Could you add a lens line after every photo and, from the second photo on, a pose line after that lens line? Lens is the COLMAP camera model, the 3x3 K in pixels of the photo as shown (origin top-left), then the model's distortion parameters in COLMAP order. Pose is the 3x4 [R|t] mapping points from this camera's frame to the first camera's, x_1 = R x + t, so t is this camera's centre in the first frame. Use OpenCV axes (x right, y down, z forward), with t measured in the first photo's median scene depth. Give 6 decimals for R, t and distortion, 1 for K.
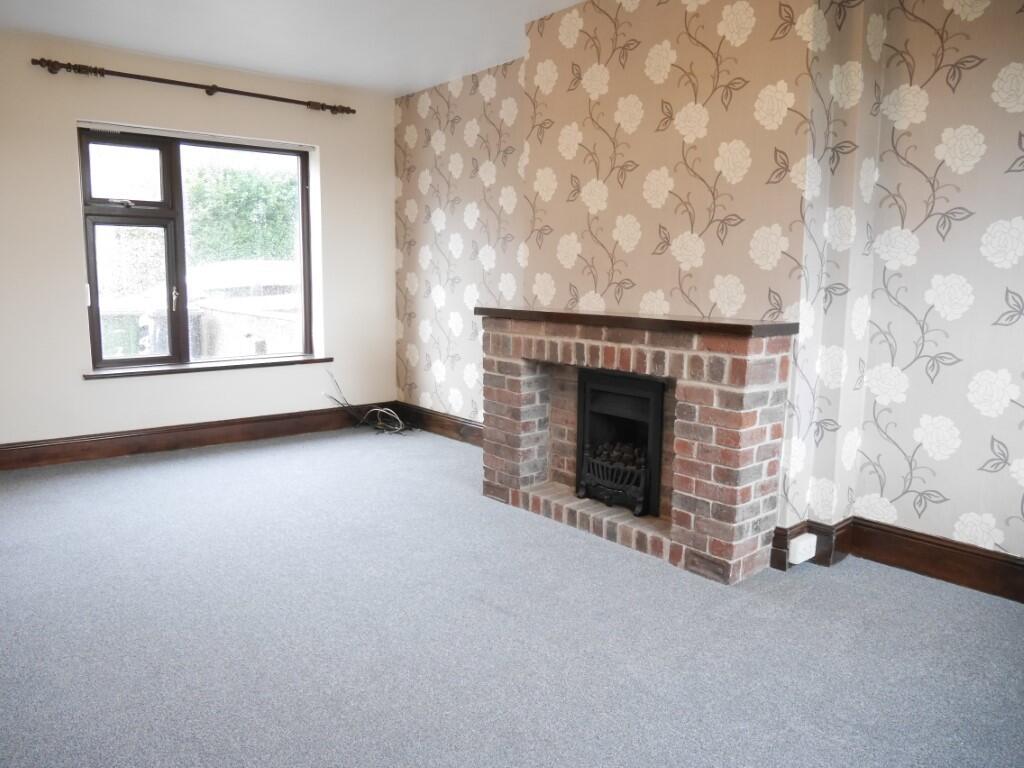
lens RADIAL K [[736.8, 0, 512.0], [0, 736.8, 384.0], [0, 0, 1]] dist [-0.007507, -0.000953]
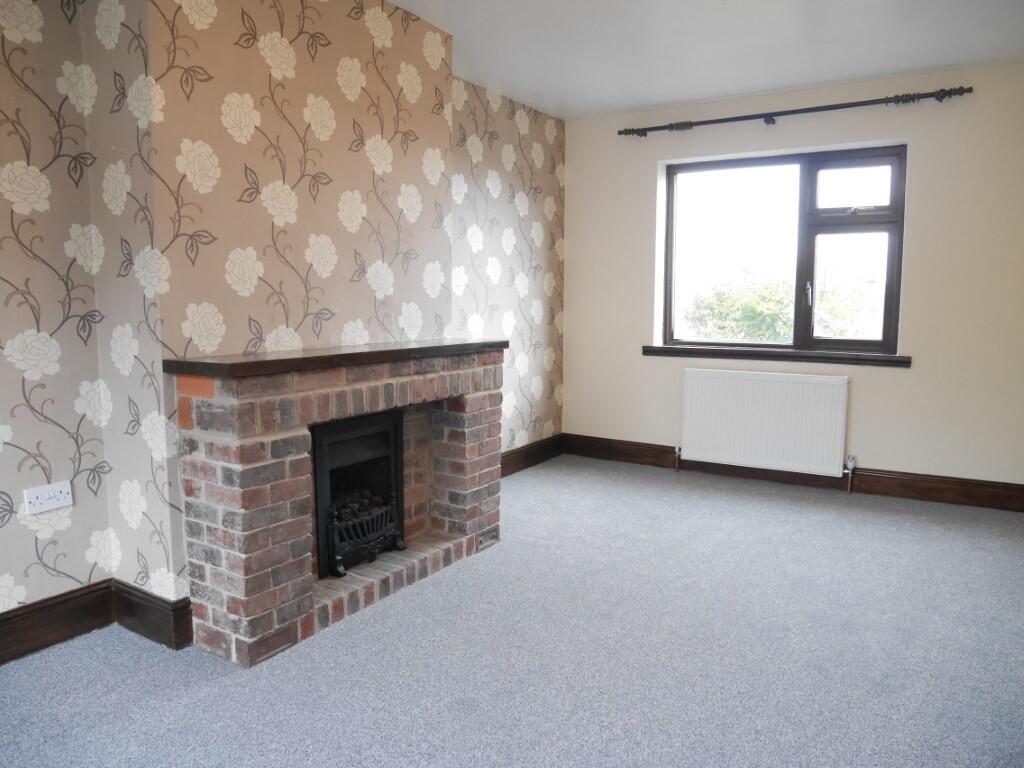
lens RADIAL K [[736.8, 0, 512.0], [0, 736.8, 384.0], [0, 0, 1]] dist [-0.007507, -0.000953]
pose [[-0.300012, -0.125785, 0.945606, -0.740823], [0.126506, 0.977267, 0.170133, -0.176370], [-0.945510, 0.170667, -0.277280, 1.052057]]
